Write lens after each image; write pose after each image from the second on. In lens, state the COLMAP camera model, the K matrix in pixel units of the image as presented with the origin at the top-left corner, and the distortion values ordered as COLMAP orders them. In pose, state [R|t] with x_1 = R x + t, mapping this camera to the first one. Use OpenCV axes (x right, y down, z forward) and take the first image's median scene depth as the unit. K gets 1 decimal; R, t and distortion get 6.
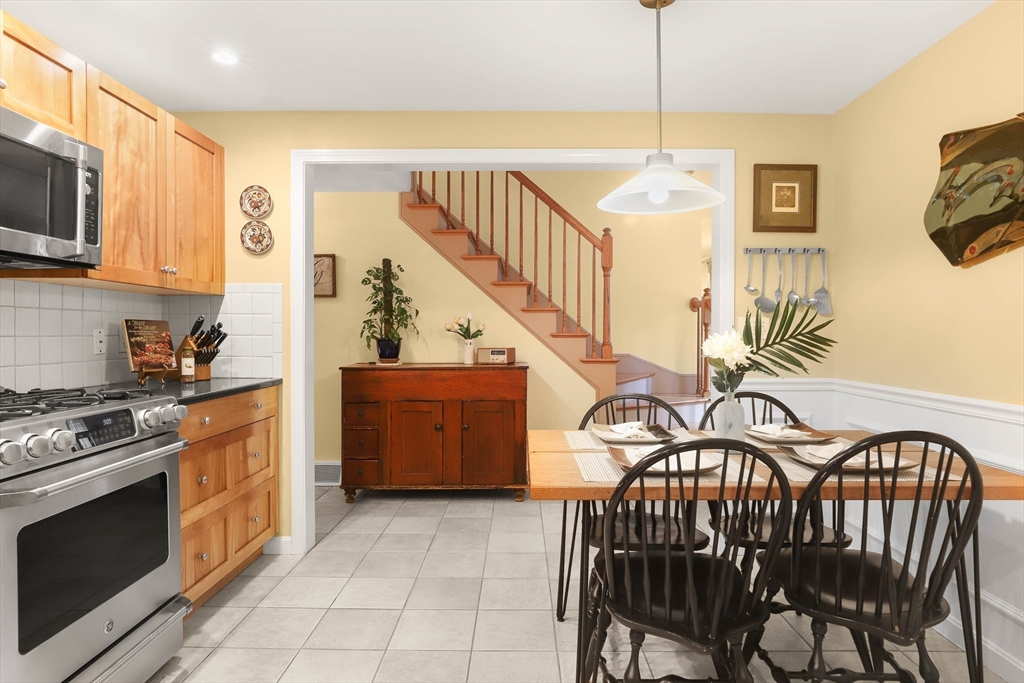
lens RADIAL K [[595.3, 0, 512.0], [0, 595.3, 341.5], [0, 0, 1]] dist [-0.001783, -0.000648]
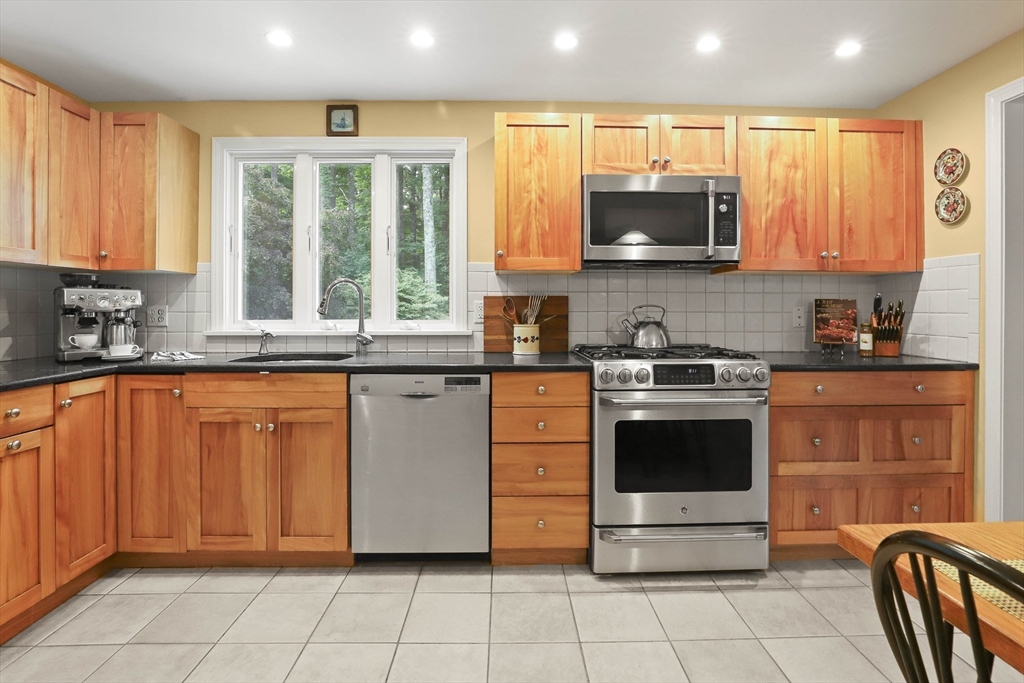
lens RADIAL K [[519.0, 0, 511.5], [0, 519.0, 314.8], [0, 0, 1]] dist [-0.016018, 0.000749]
pose [[0.032516, 0.007459, -0.999443, 0.374319], [-0.018138, 0.999812, 0.006872, -0.001179], [0.999307, 0.017904, 0.032646, 0.342140]]
